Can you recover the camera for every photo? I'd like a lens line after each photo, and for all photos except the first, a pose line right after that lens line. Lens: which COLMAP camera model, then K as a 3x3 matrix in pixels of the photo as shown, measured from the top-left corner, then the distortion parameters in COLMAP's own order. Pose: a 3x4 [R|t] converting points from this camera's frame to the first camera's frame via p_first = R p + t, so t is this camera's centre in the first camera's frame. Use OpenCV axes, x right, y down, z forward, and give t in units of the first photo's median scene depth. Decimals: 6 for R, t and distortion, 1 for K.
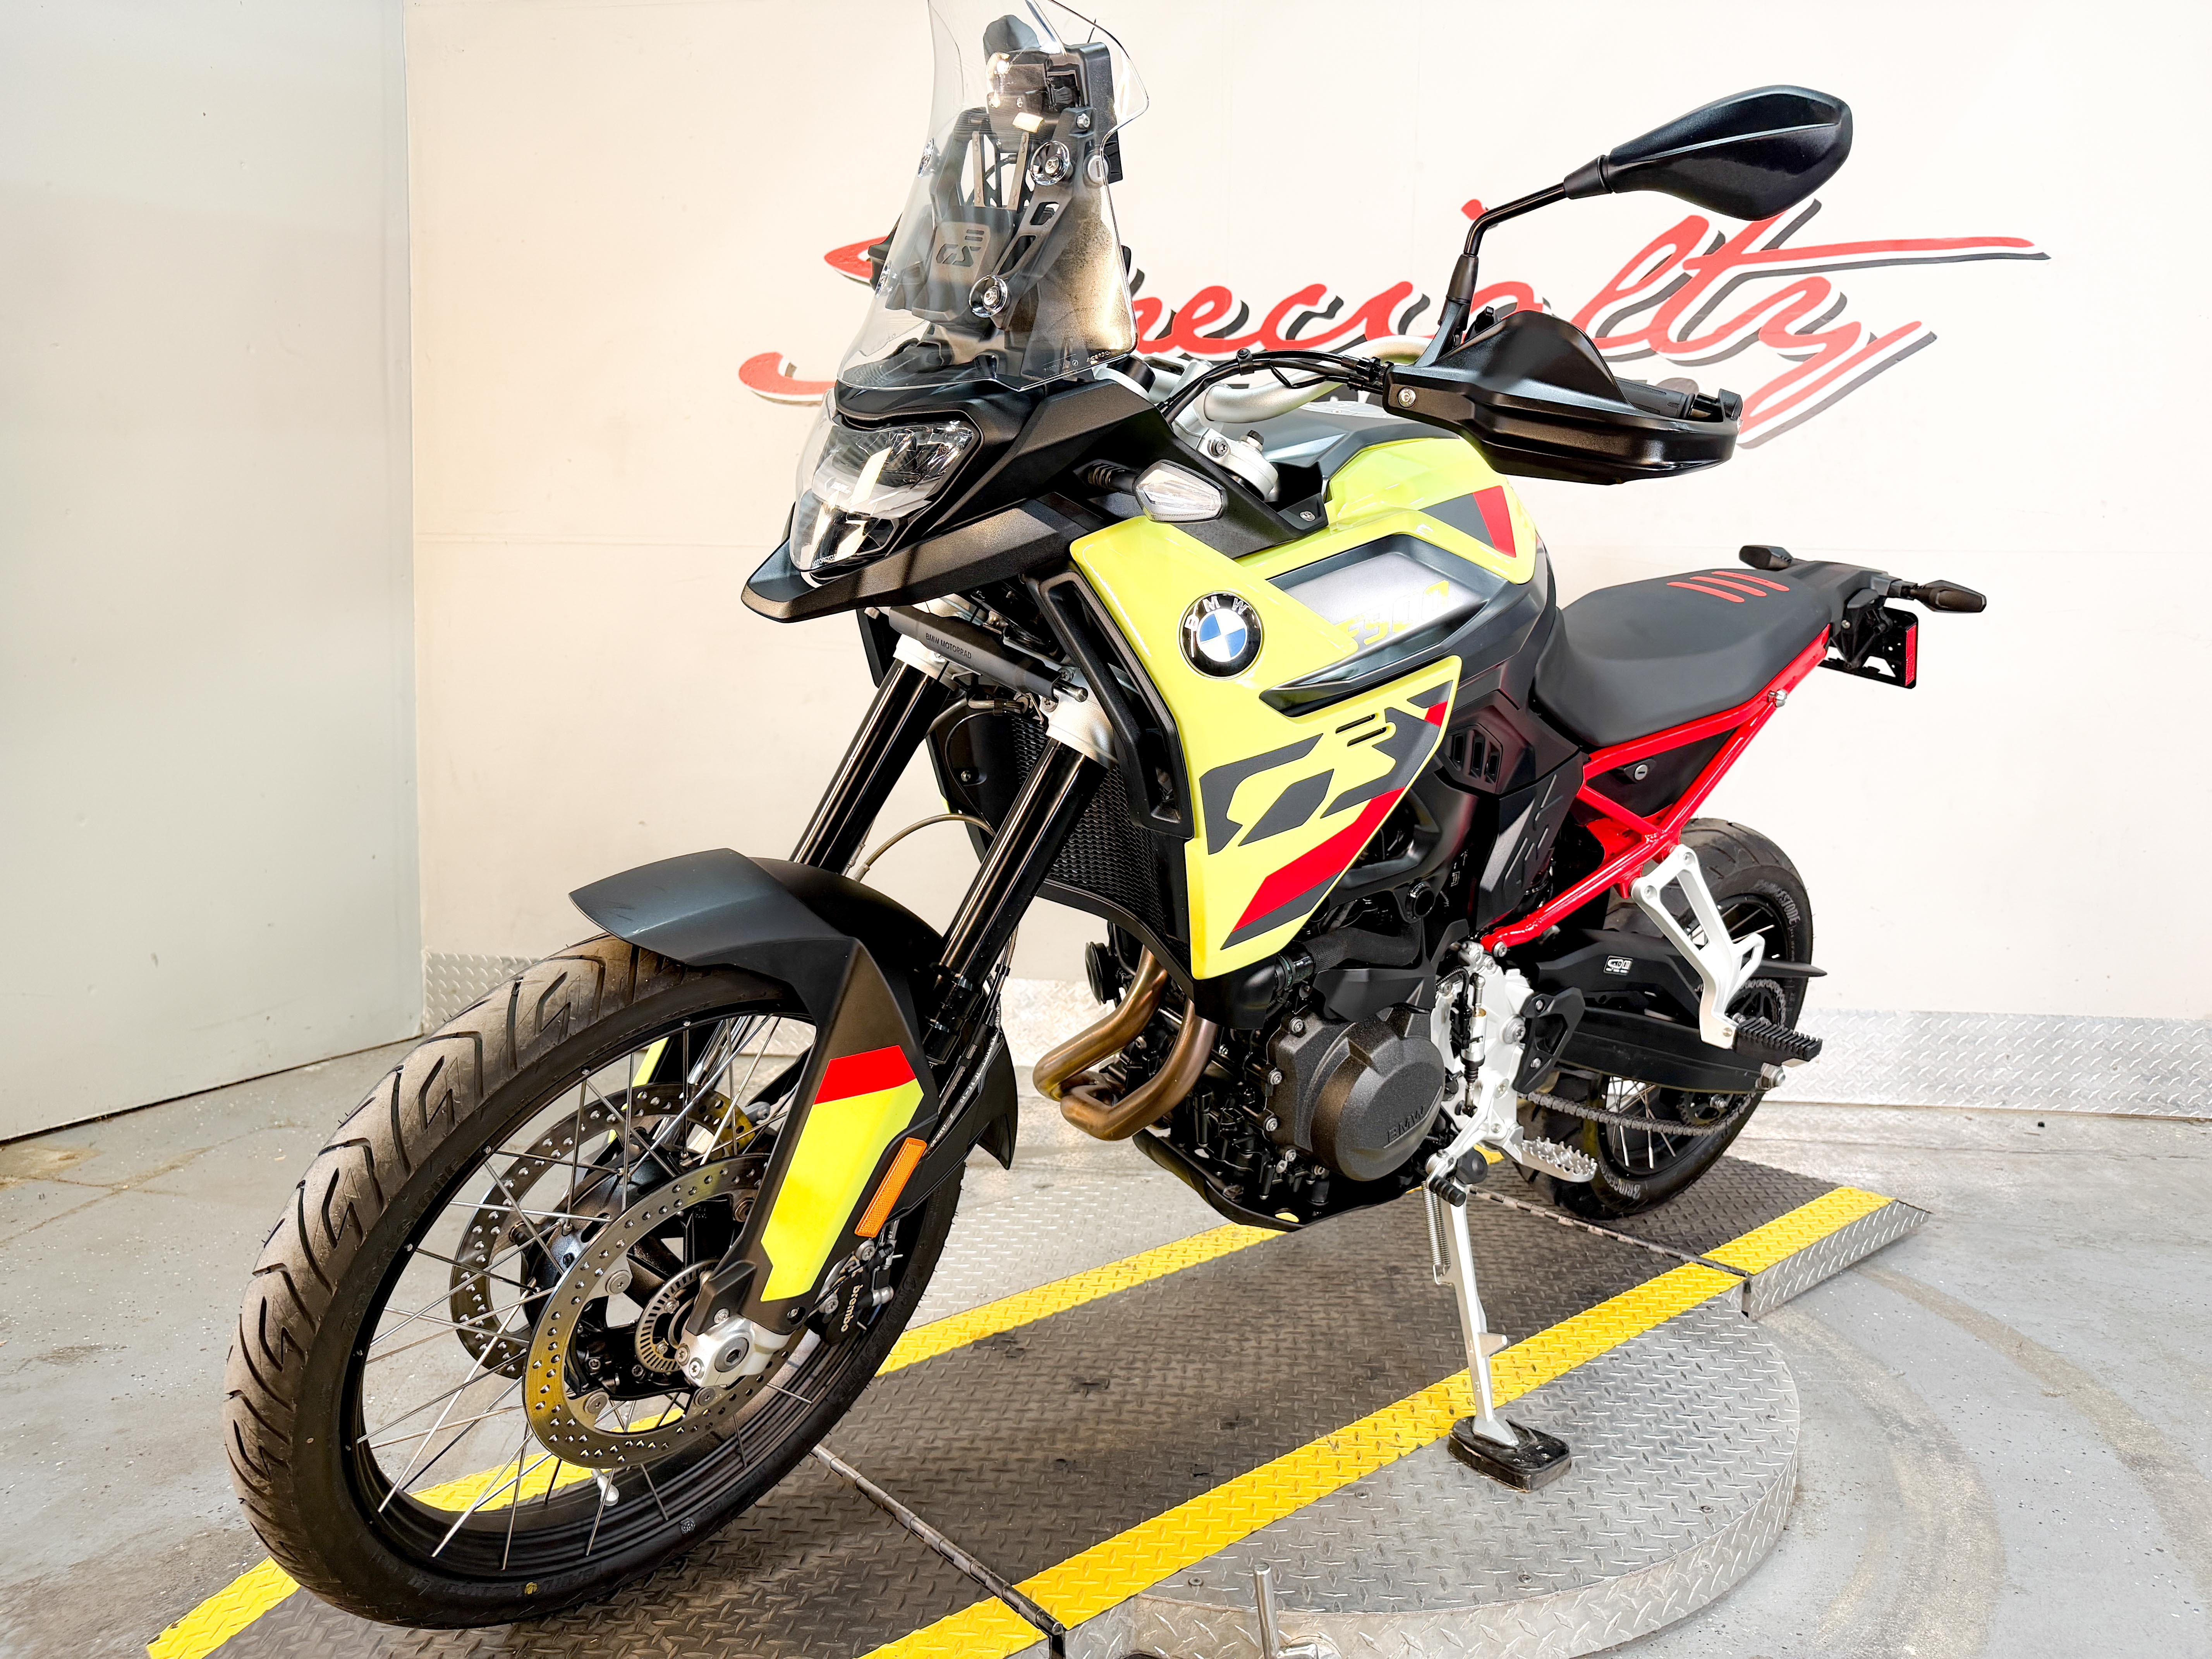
lens RADIAL K [[1601.2, 0, 1114.8], [0, 1601.2, 820.9], [0, 0, 1]] dist [-0.001962, 0.004894]
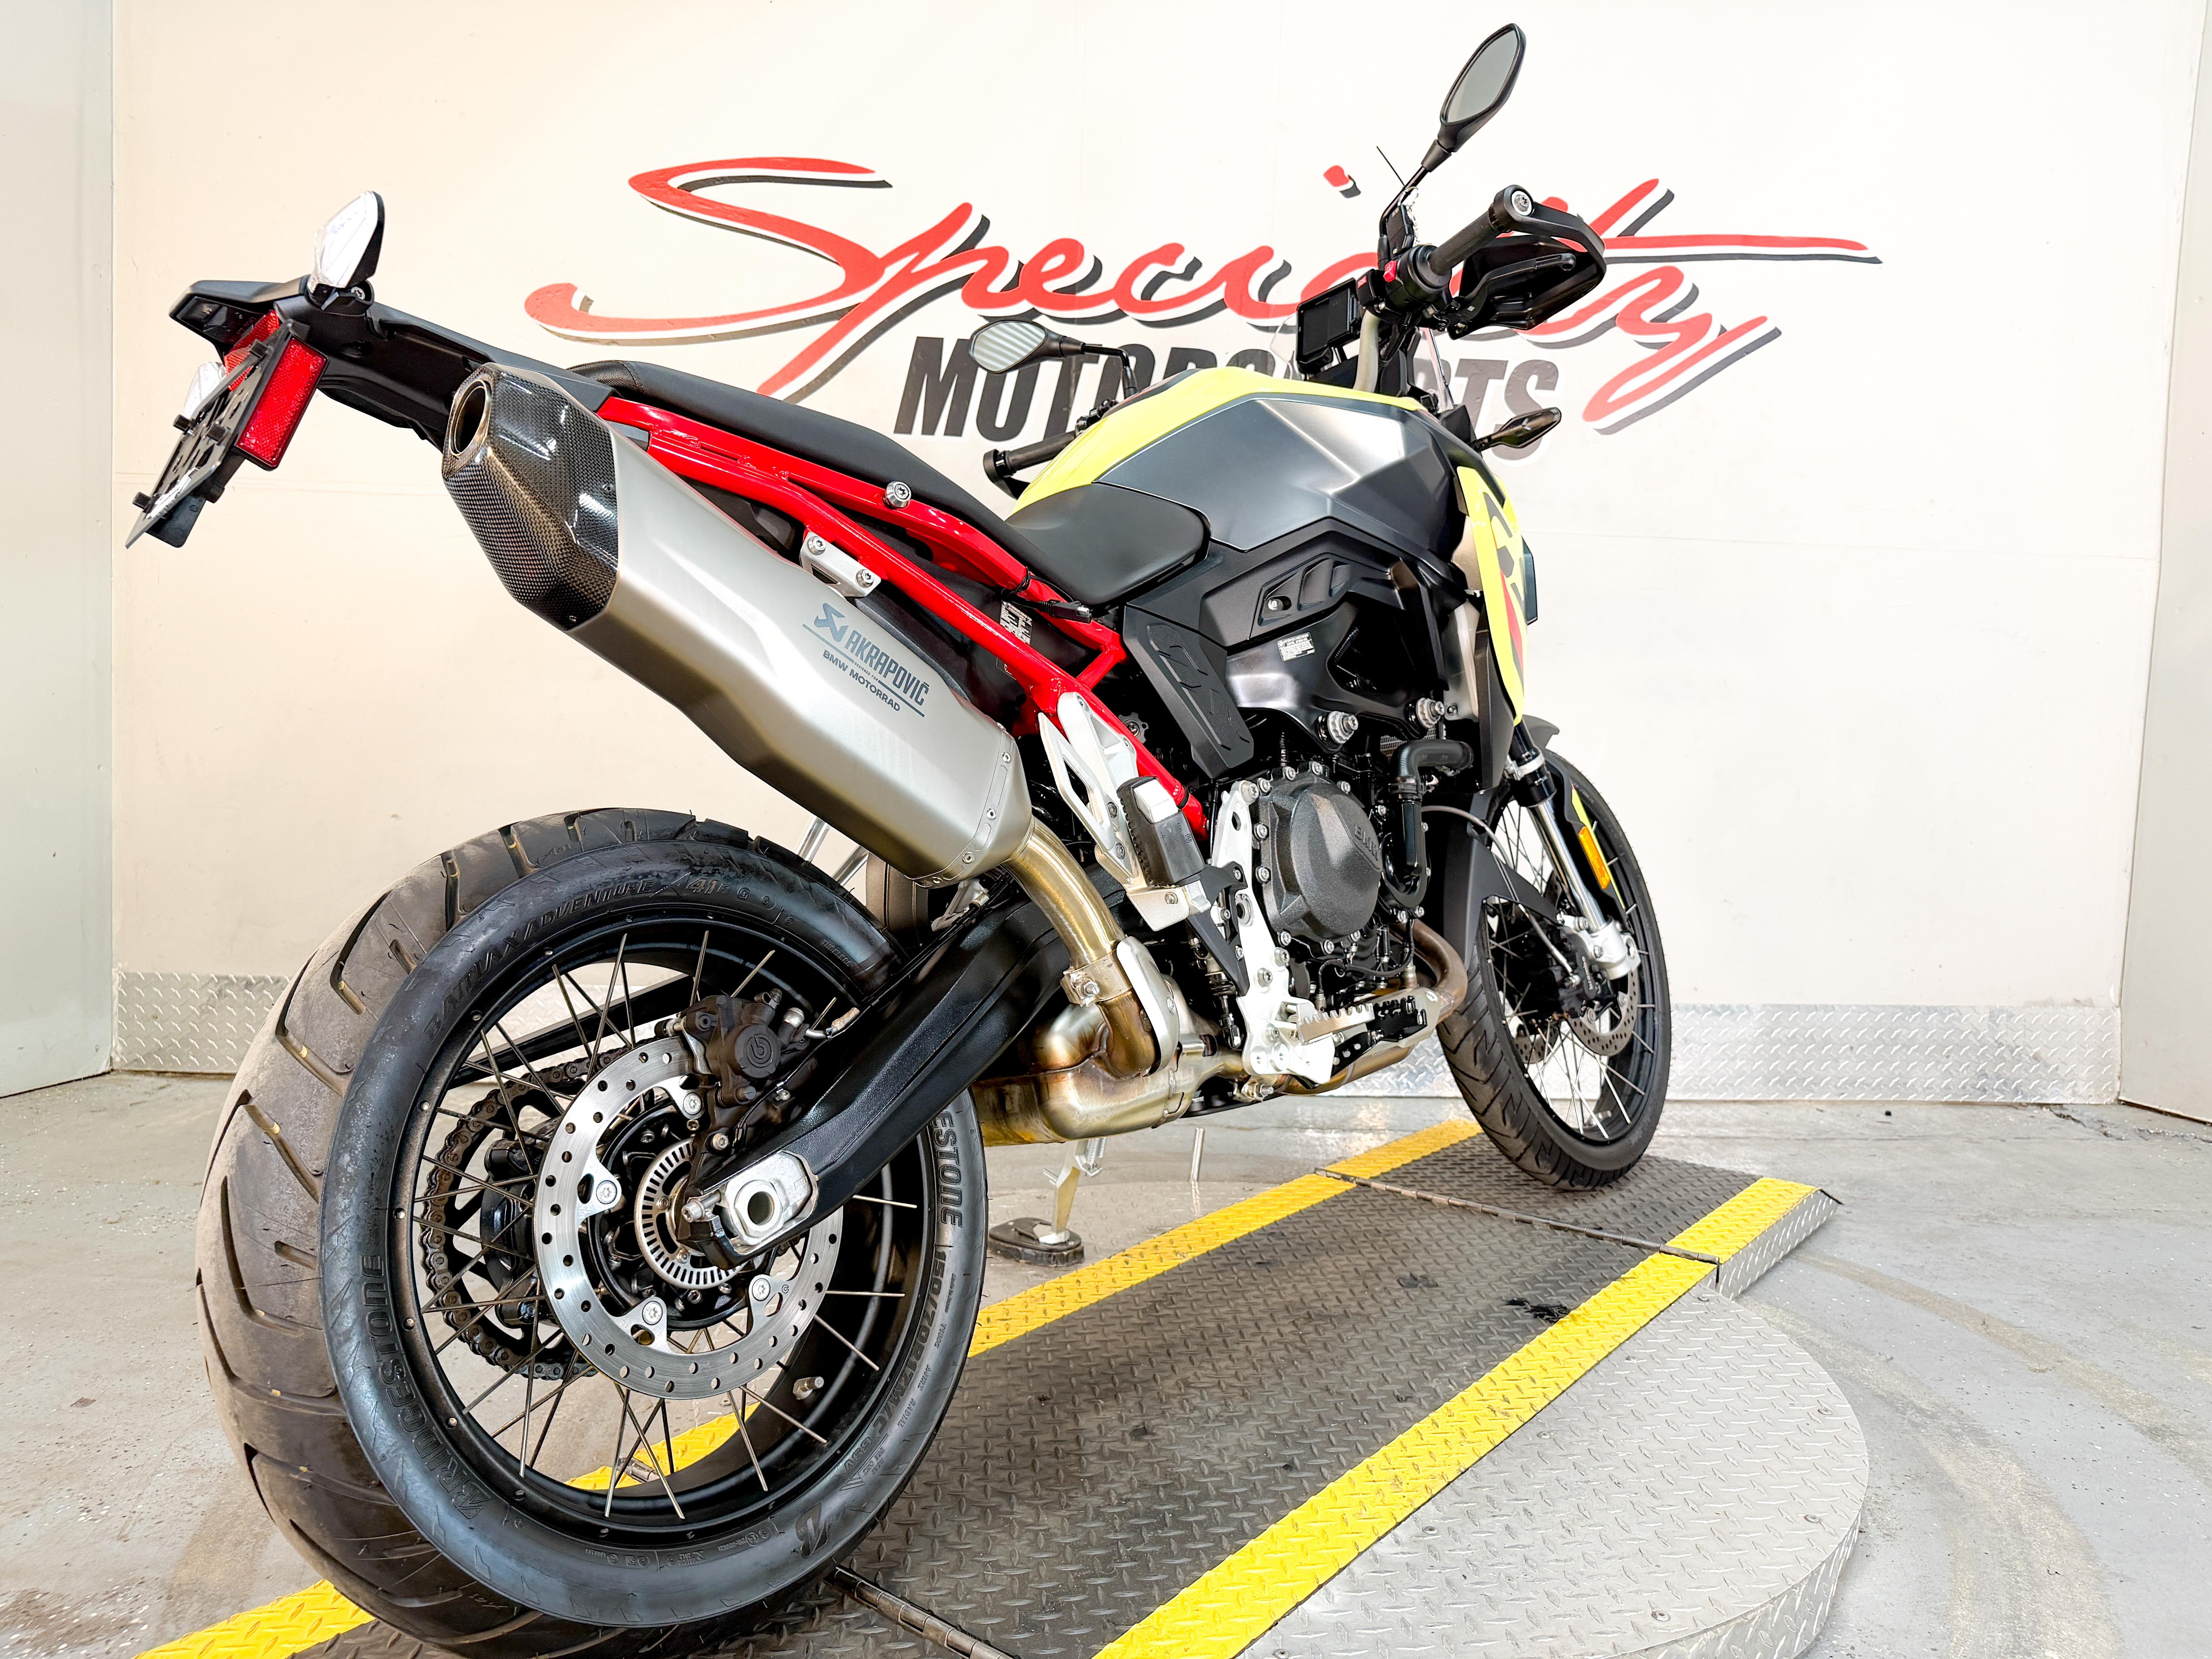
lens RADIAL K [[1592.0, 0, 1107.3], [0, 1592.0, 821.5], [0, 0, 1]] dist [-0.013897, 0.005950]
pose [[0.983601, 0.004612, 0.180298, -0.083667], [0.001750, 0.999382, -0.035112, 0.040324], [-0.180348, 0.034851, 0.982985, 0.101998]]
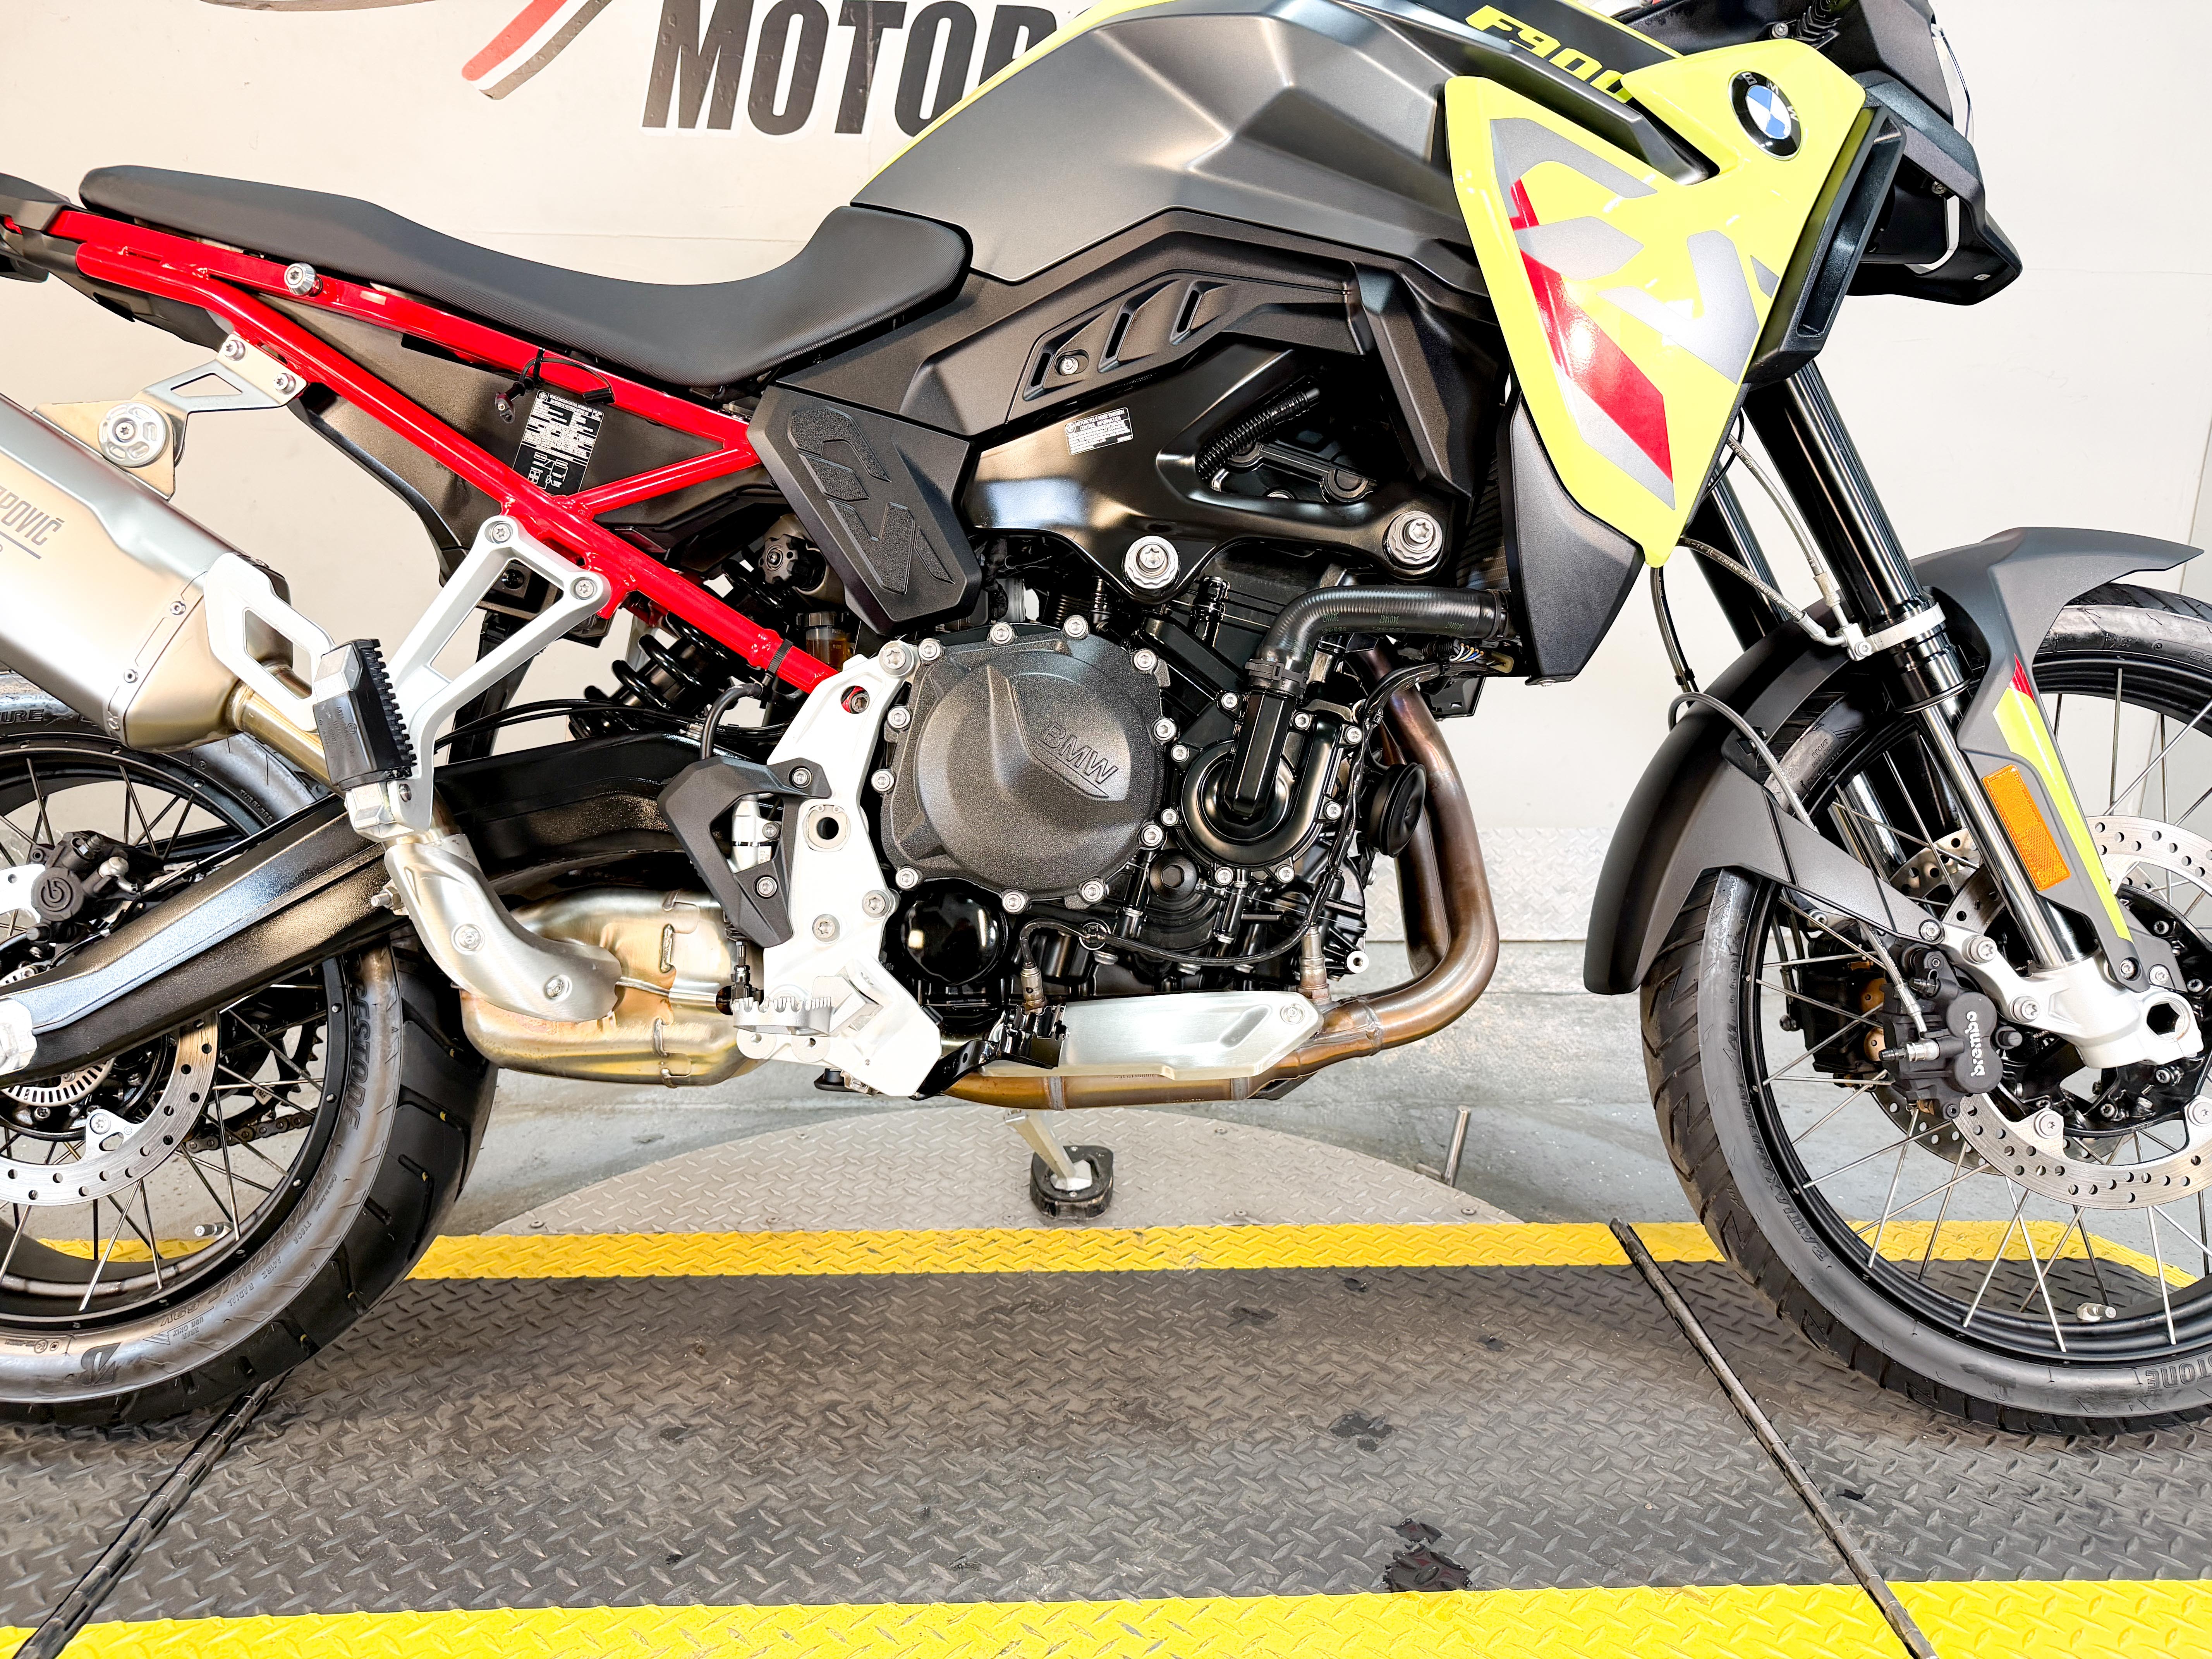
lens RADIAL K [[1623.0, 0, 1112.2], [0, 1623.0, 849.2], [0, 0, 1]] dist [-0.026846, 0.006920]
pose [[0.776857, 0.162051, -0.608468, 0.641444], [-0.073143, 0.982999, 0.168413, -0.050247], [0.625415, -0.086328, 0.775502, 0.549515]]
